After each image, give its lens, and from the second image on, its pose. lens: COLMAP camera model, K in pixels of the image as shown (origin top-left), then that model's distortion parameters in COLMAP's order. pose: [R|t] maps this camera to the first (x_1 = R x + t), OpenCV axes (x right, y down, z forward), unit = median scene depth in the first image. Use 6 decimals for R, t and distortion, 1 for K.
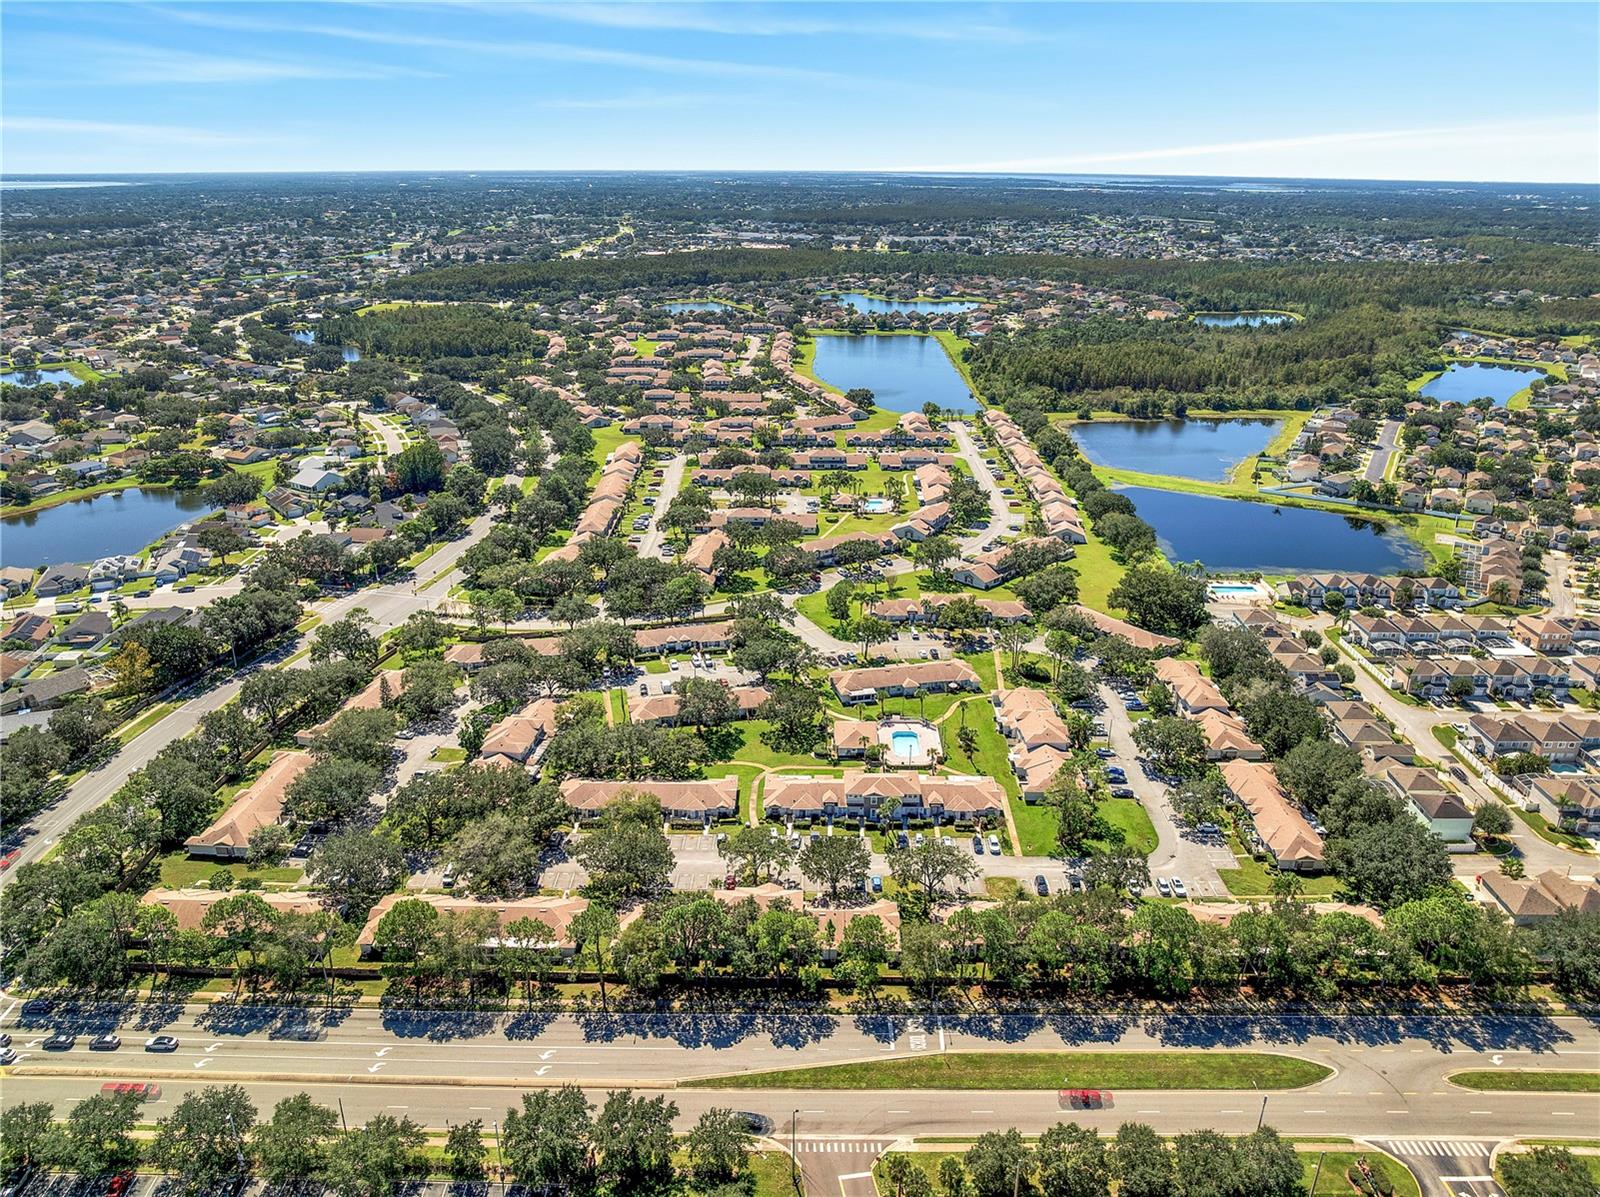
lens RADIAL K [[1152.1, 0, 800.0], [0, 1152.1, 598.5], [0, 0, 1]] dist [-0.003018, -0.076756]
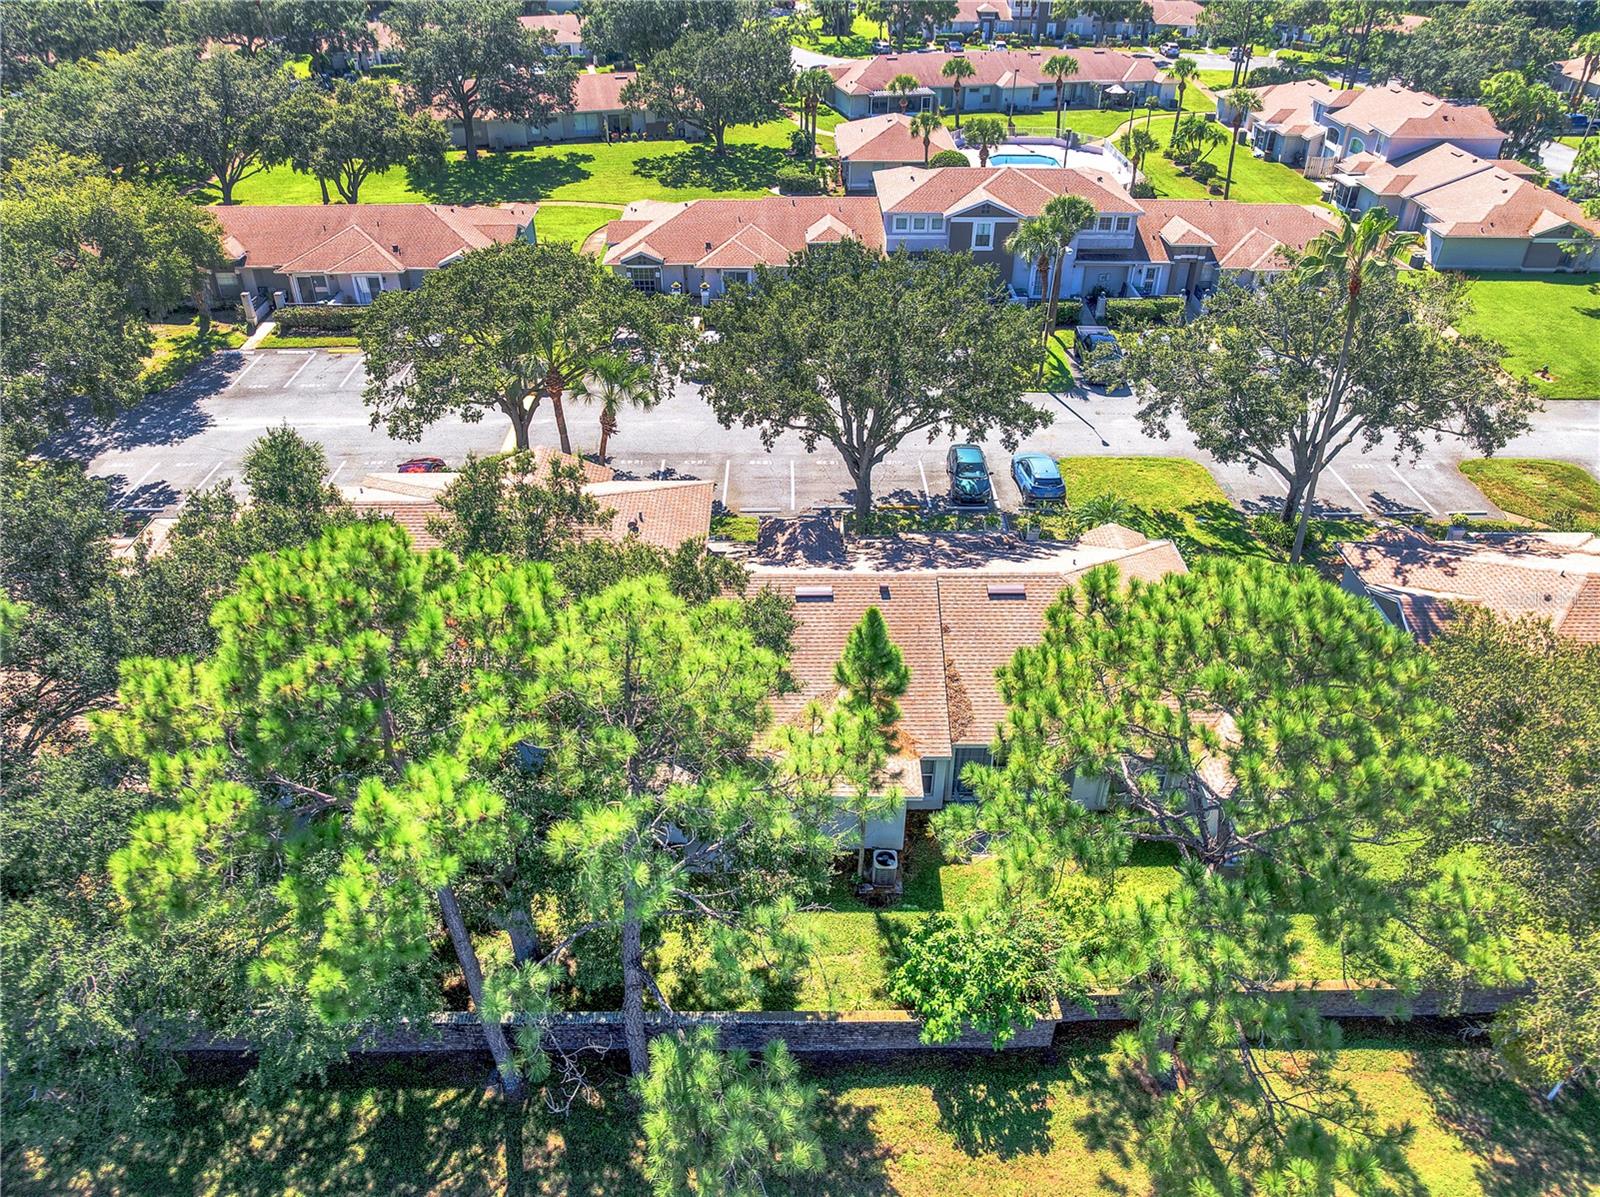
lens RADIAL K [[1142.8, 0, 800.0], [0, 1142.8, 598.5], [0, 0, 1]] dist [-0.036360, 0.009934]
pose [[0.999753, -0.013882, 0.017347, 0.012070], [0.009628, 0.974348, 0.224840, 0.199570], [-0.020023, -0.224617, 0.974241, 0.702385]]
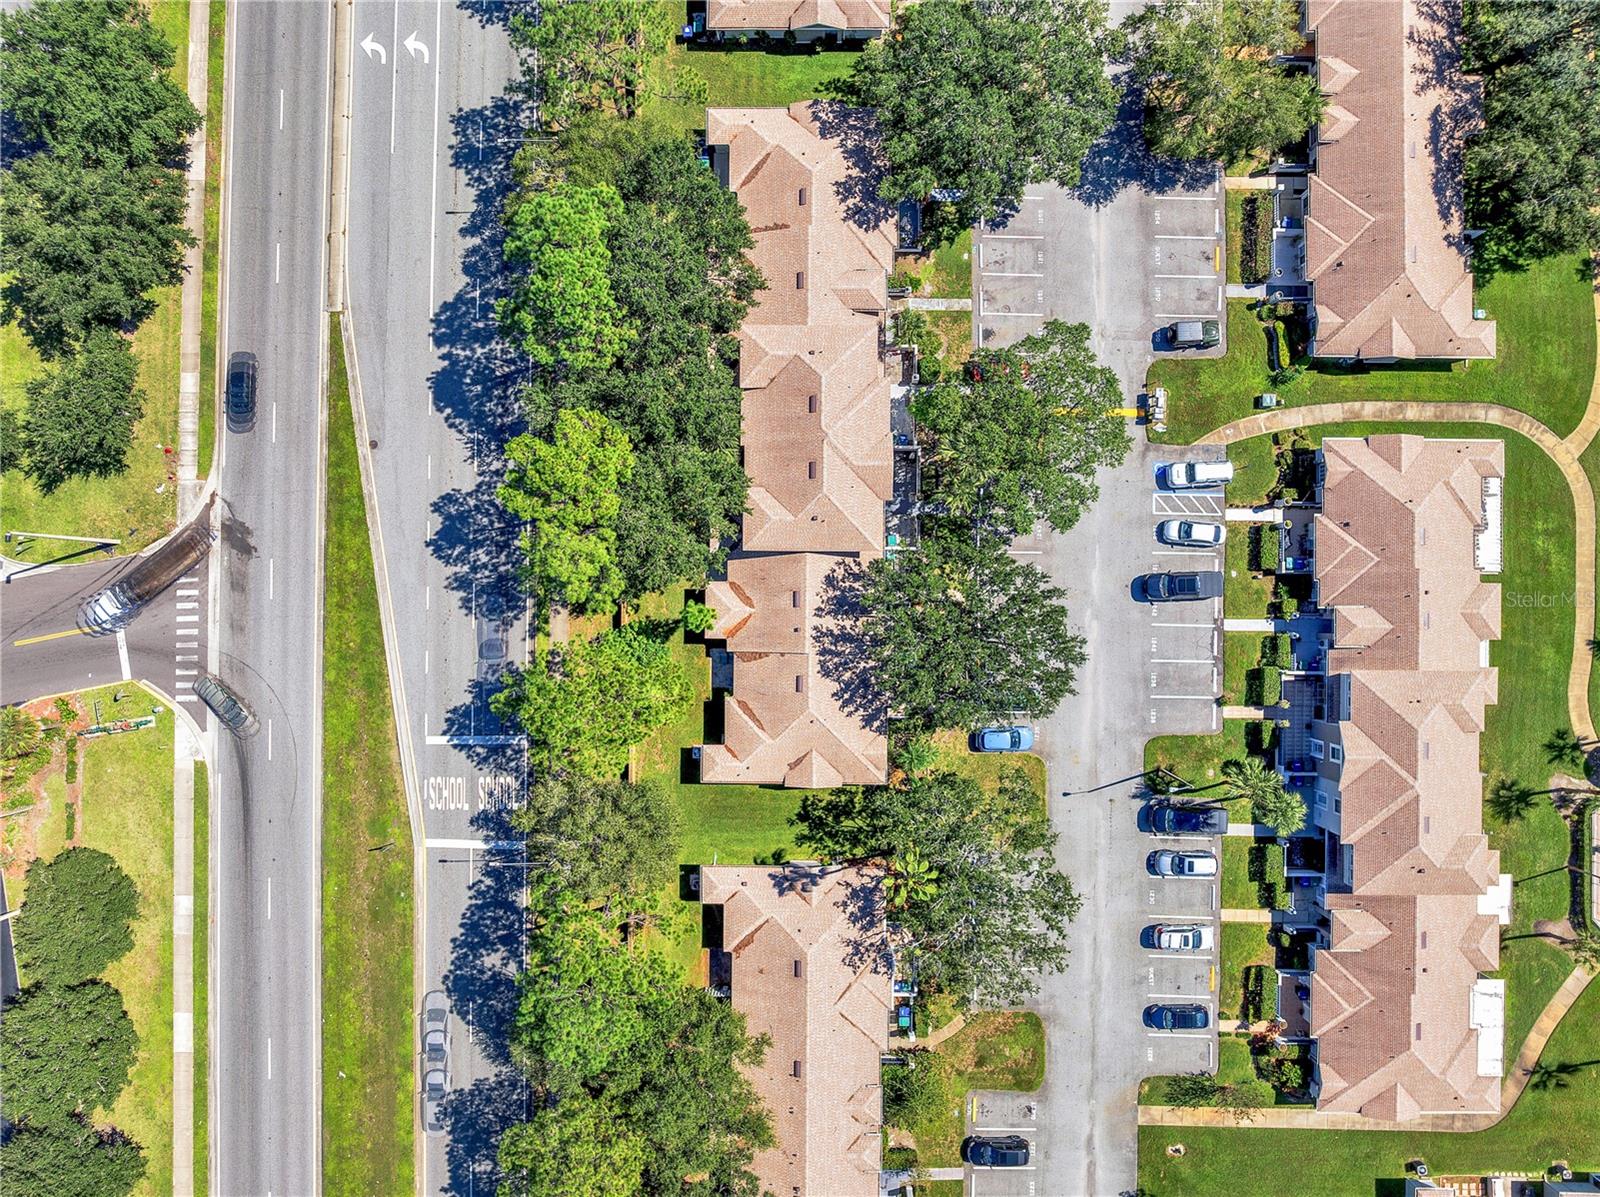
lens RADIAL K [[1142.8, 0, 800.0], [0, 1142.8, 598.5], [0, 0, 1]] dist [-0.036360, 0.009934]
pose [[0.006747, 0.999837, -0.016724, 0.022431], [-0.354795, 0.018030, 0.934770, -0.087682], [0.934920, -0.000374, 0.354859, 0.728560]]
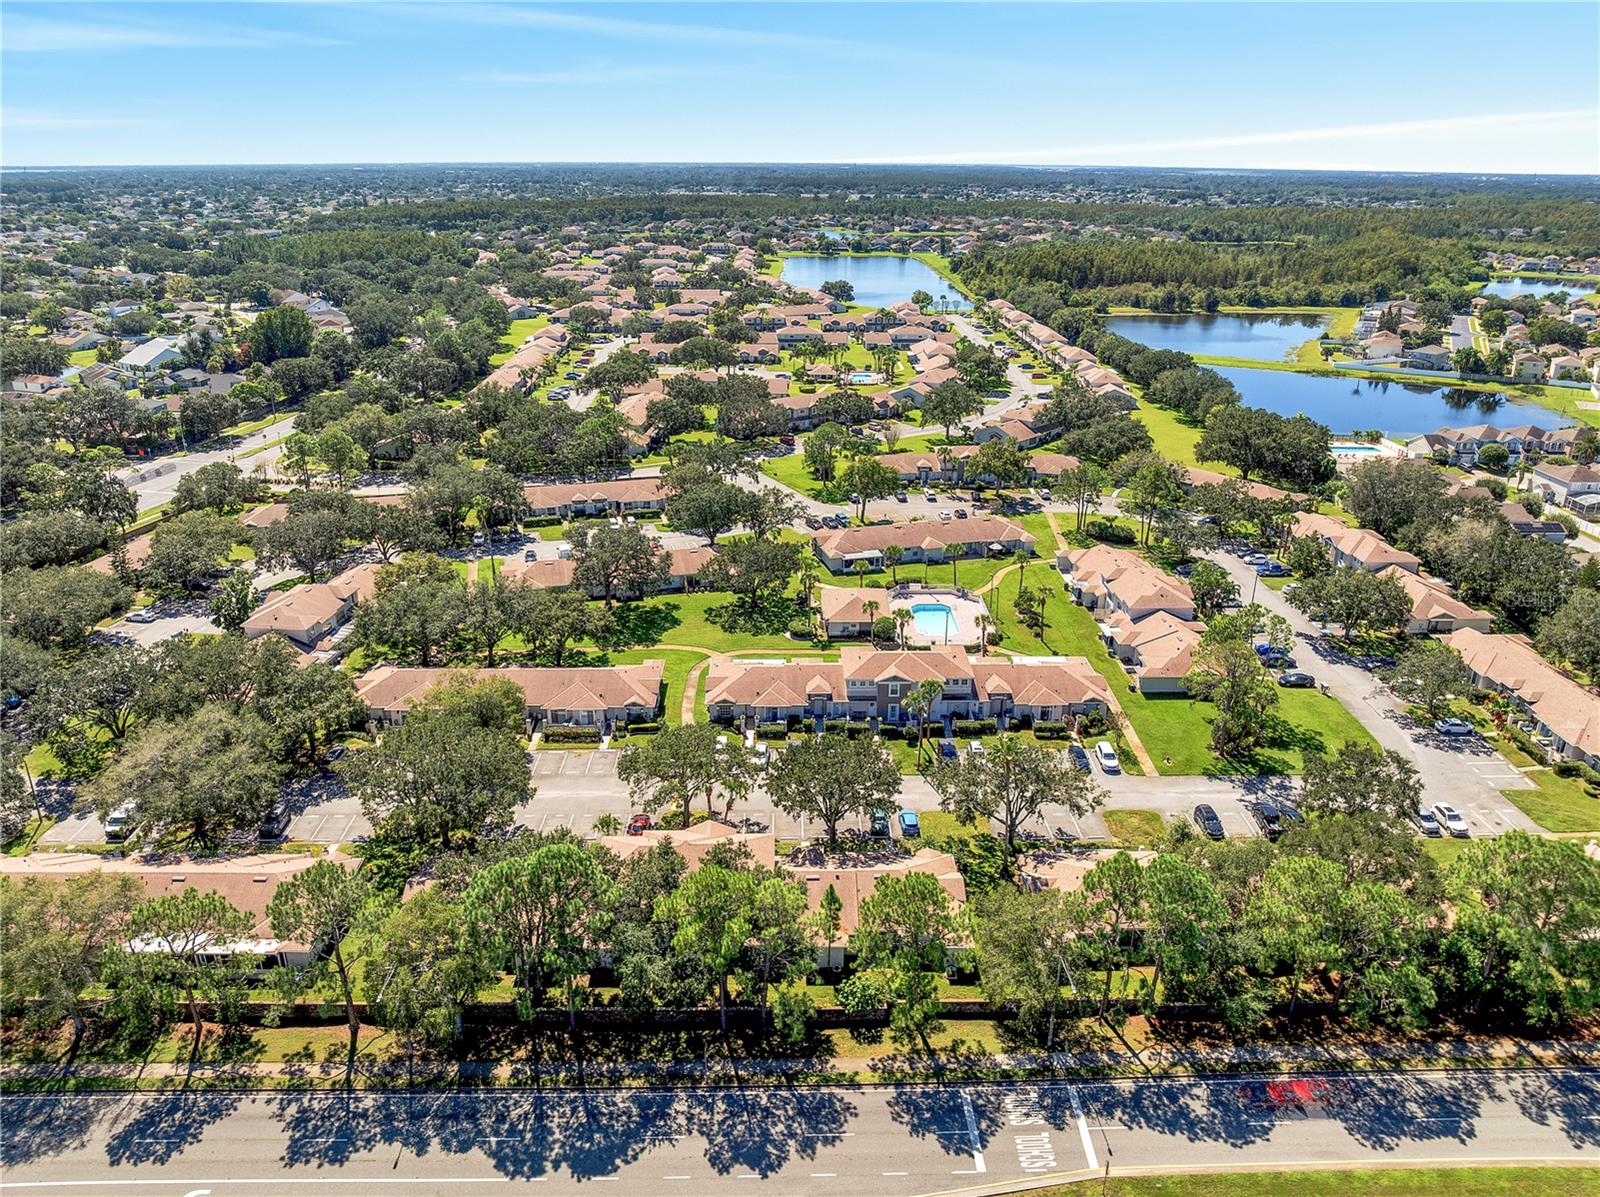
lens RADIAL K [[1142.8, 0, 800.0], [0, 1142.8, 598.5], [0, 0, 1]] dist [-0.036360, 0.009934]
pose [[0.999588, -0.011211, 0.026410, 0.001655], [0.011174, 0.999936, 0.001524, 0.127895], [-0.026425, -0.001228, 0.999650, 0.423910]]
